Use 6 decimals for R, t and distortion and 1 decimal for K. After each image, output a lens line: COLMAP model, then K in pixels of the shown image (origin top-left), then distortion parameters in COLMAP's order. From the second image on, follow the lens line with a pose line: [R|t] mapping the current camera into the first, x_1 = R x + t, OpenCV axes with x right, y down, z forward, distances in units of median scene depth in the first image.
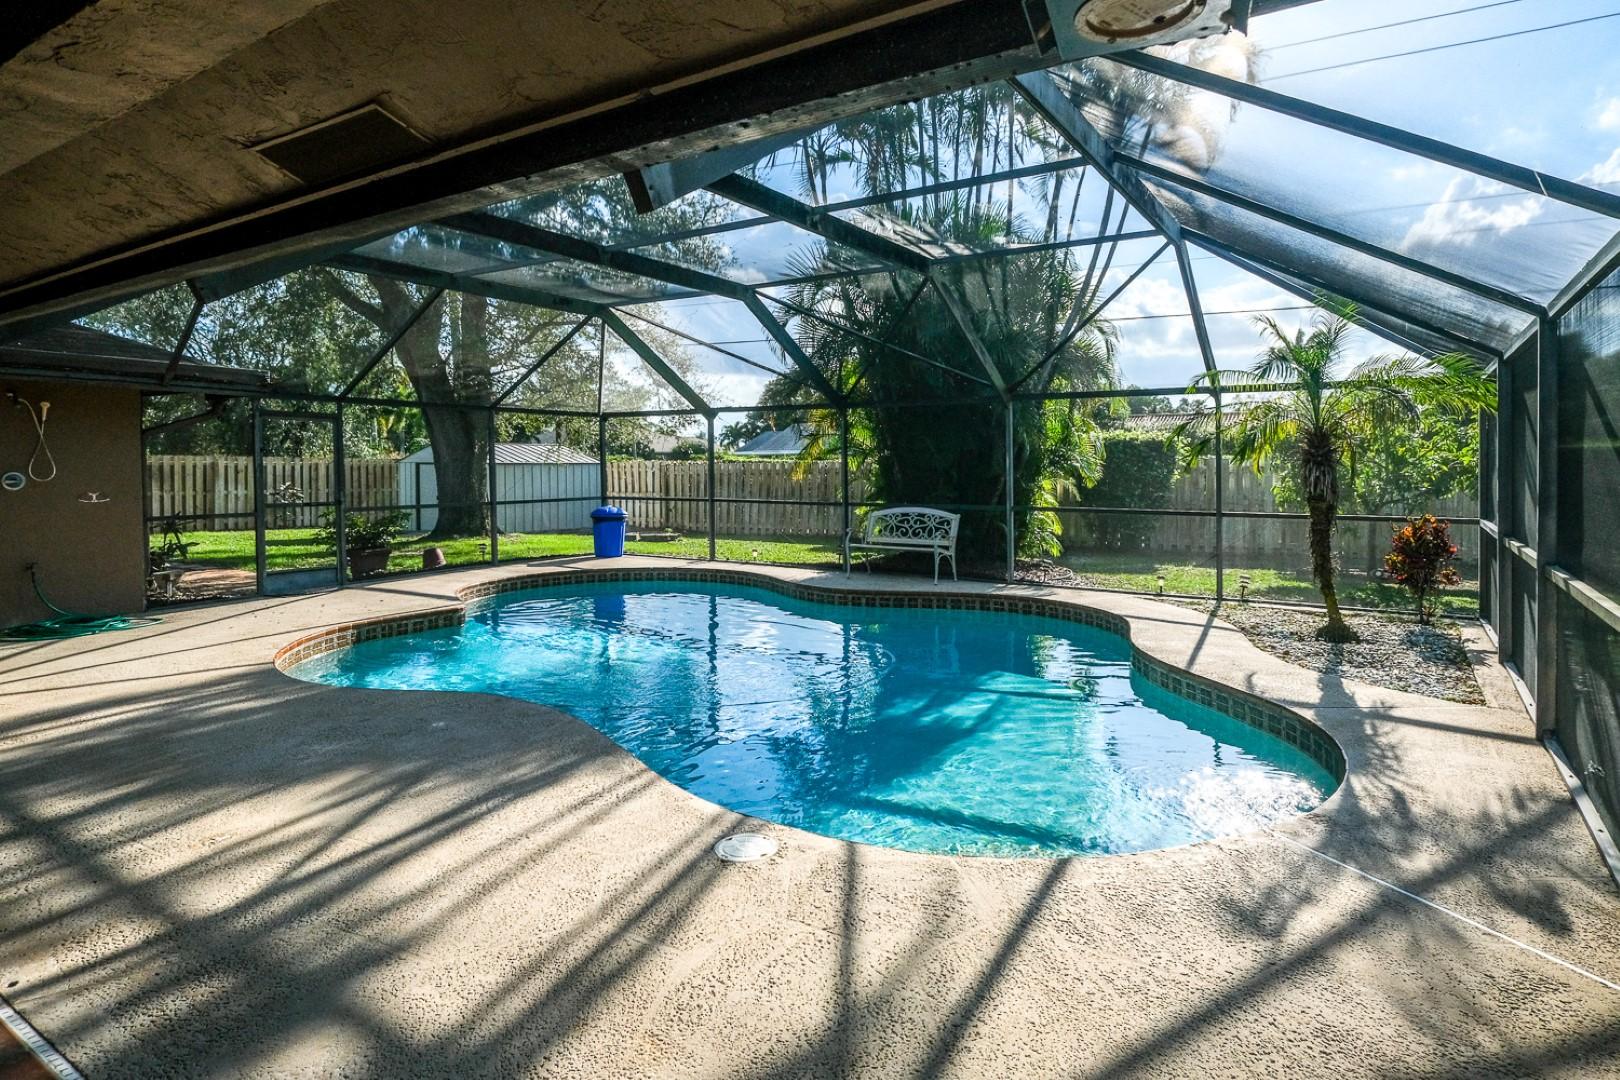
lens RADIAL K [[892.4, 0, 815.5], [0, 892.4, 473.2], [0, 0, 1]] dist [0.003654, -0.001465]
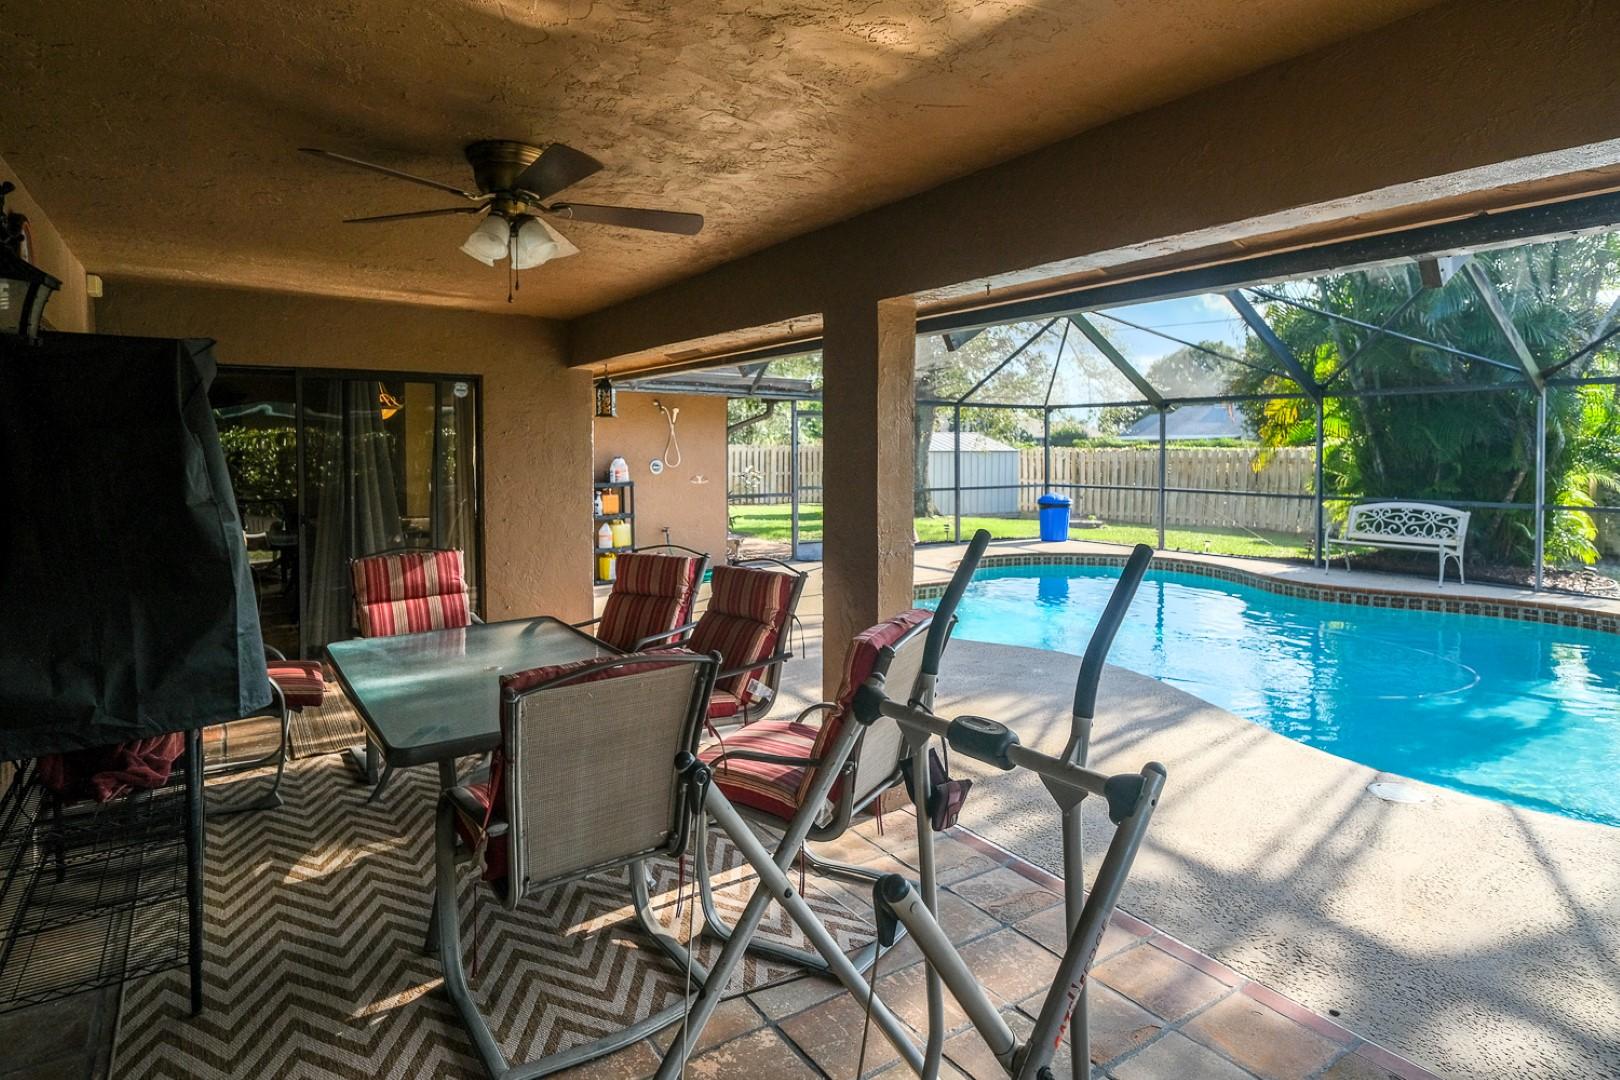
lens RADIAL K [[892.4, 0, 815.5], [0, 892.4, 473.2], [0, 0, 1]] dist [0.003654, -0.001465]
pose [[0.917288, 0.013901, -0.397981, -0.087345], [-0.007050, 0.999801, 0.018671, -0.005930], [0.398161, -0.014321, 0.917204, -0.104815]]
